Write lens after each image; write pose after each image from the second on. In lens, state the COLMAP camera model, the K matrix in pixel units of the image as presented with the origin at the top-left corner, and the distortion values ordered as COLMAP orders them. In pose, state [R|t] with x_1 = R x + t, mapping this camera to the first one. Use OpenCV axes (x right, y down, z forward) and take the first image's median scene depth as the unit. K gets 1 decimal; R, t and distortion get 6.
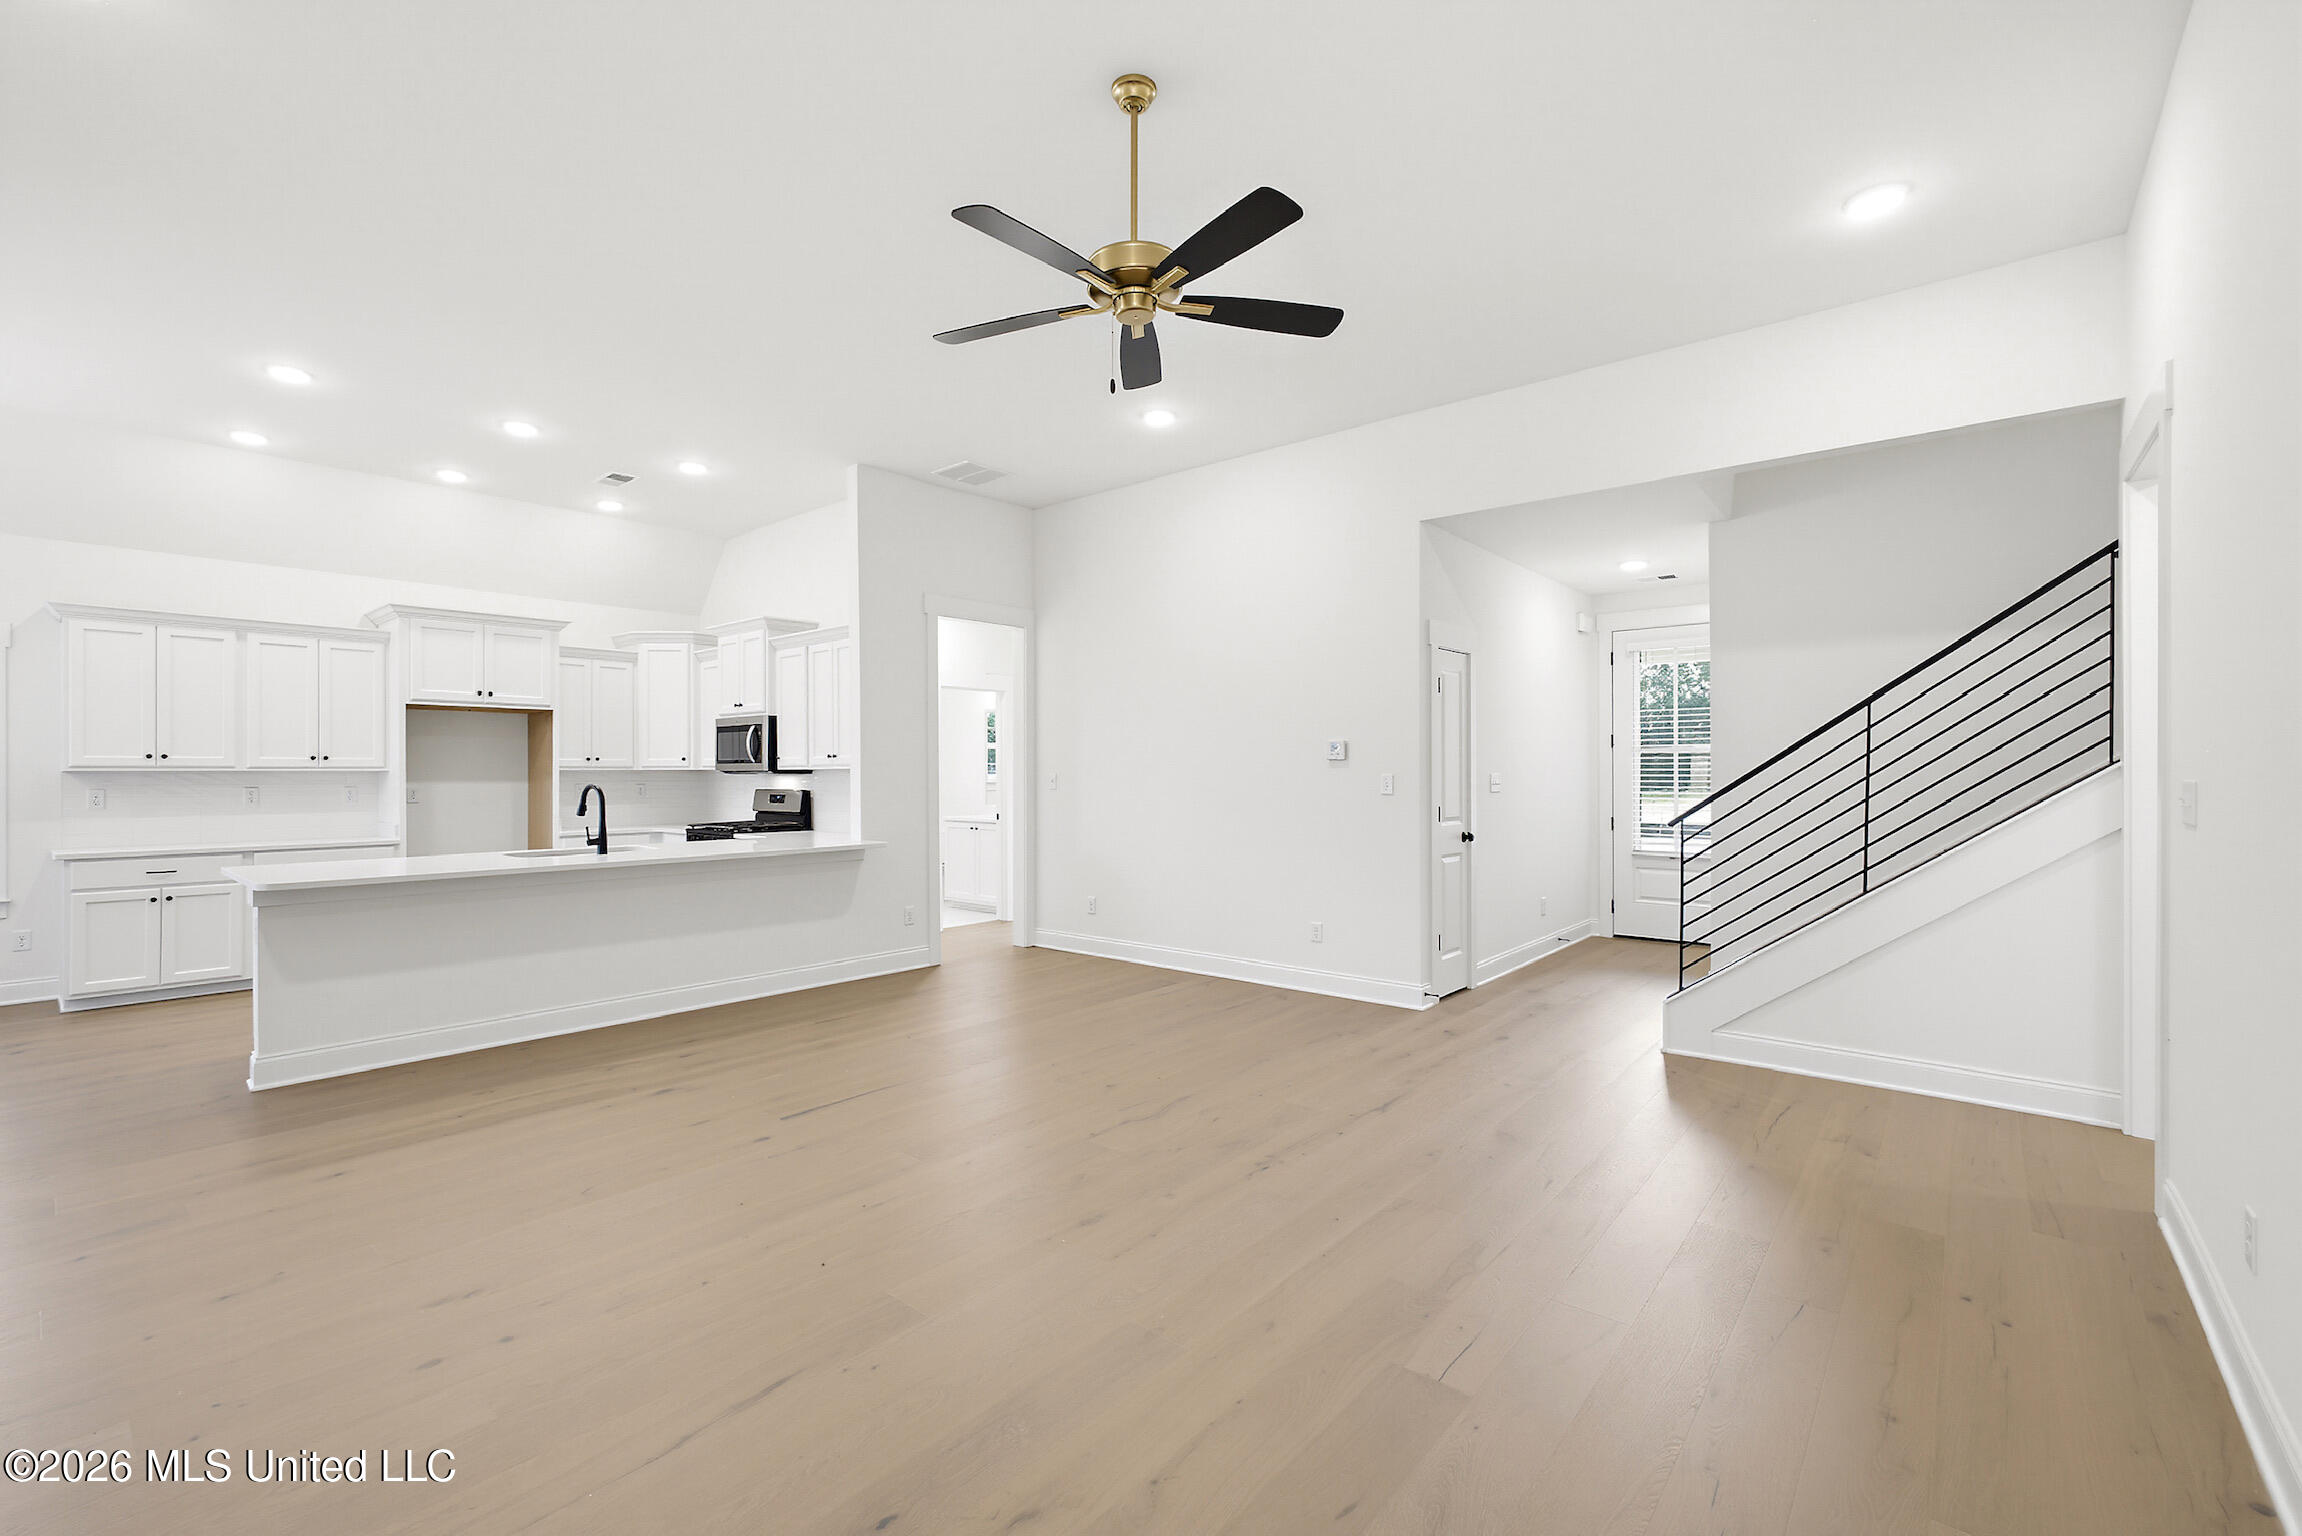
lens RADIAL K [[1066.8, 0, 1146.6], [0, 1066.8, 771.9], [0, 0, 1]] dist [-0.002941, -0.000388]
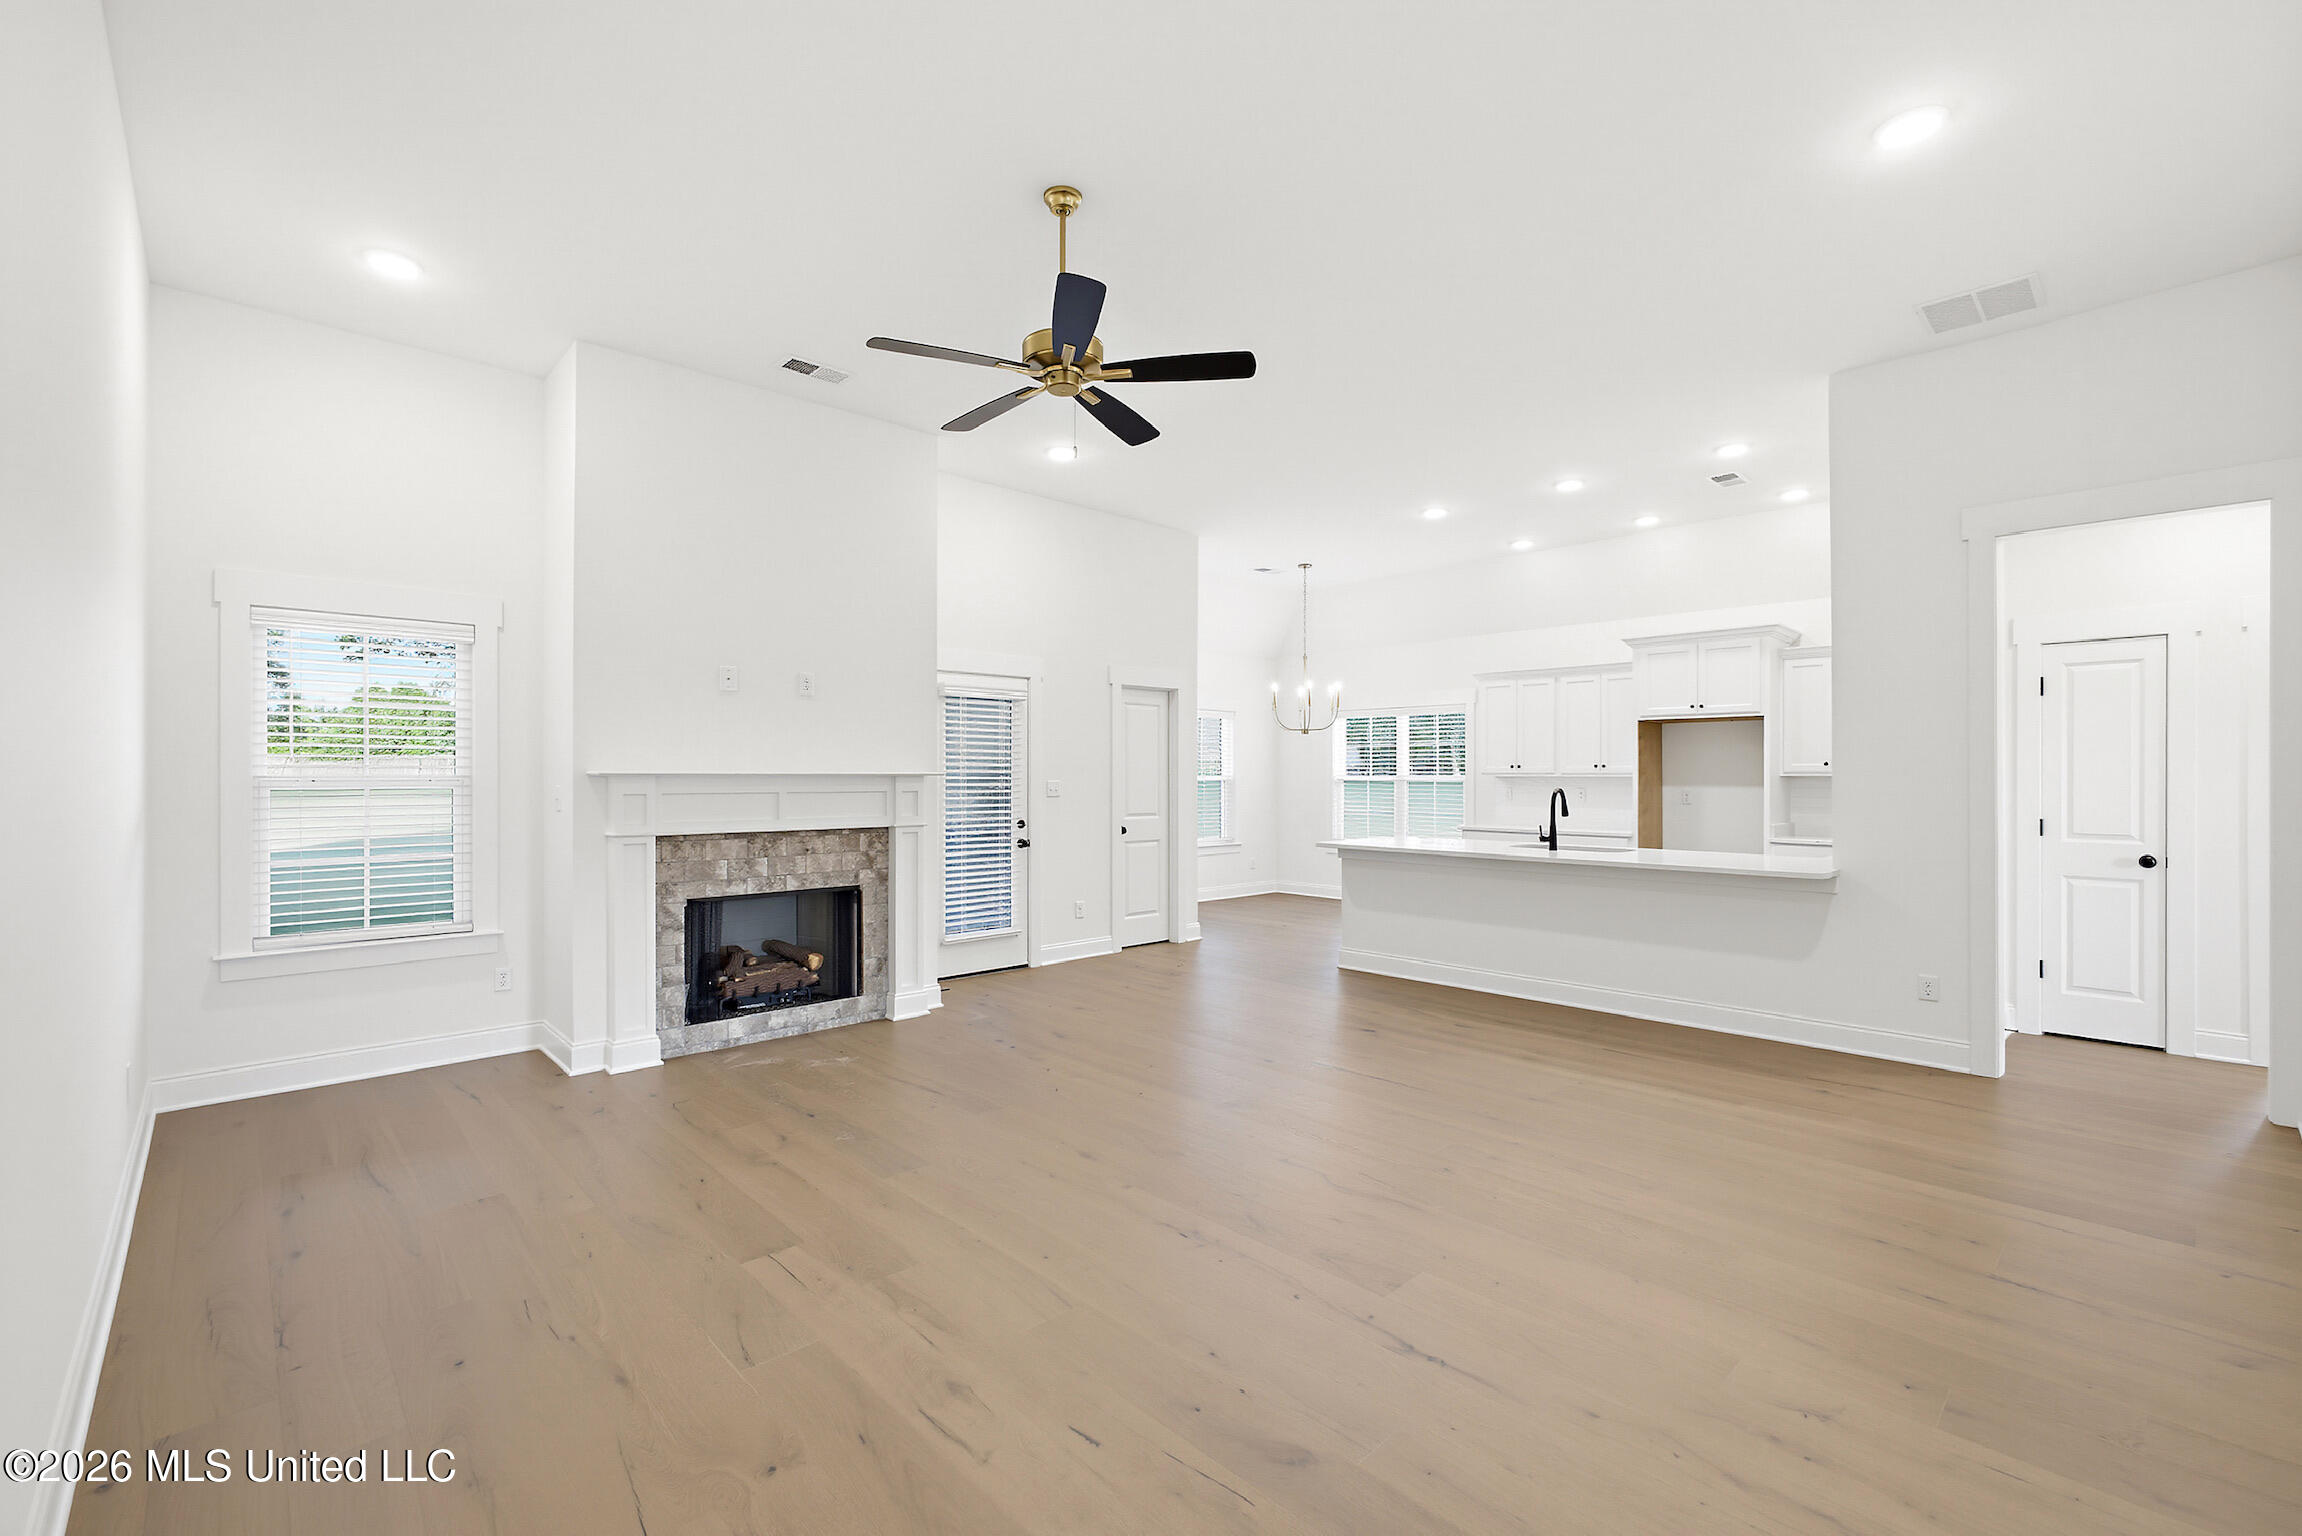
lens RADIAL K [[1066.8, 0, 1146.6], [0, 1066.8, 771.9], [0, 0, 1]] dist [-0.002941, -0.000388]
pose [[-0.184173, -0.001857, -0.982892, 0.641502], [-0.003576, 0.999993, -0.001220, -0.002883], [0.982887, 0.003290, -0.184178, 0.745773]]
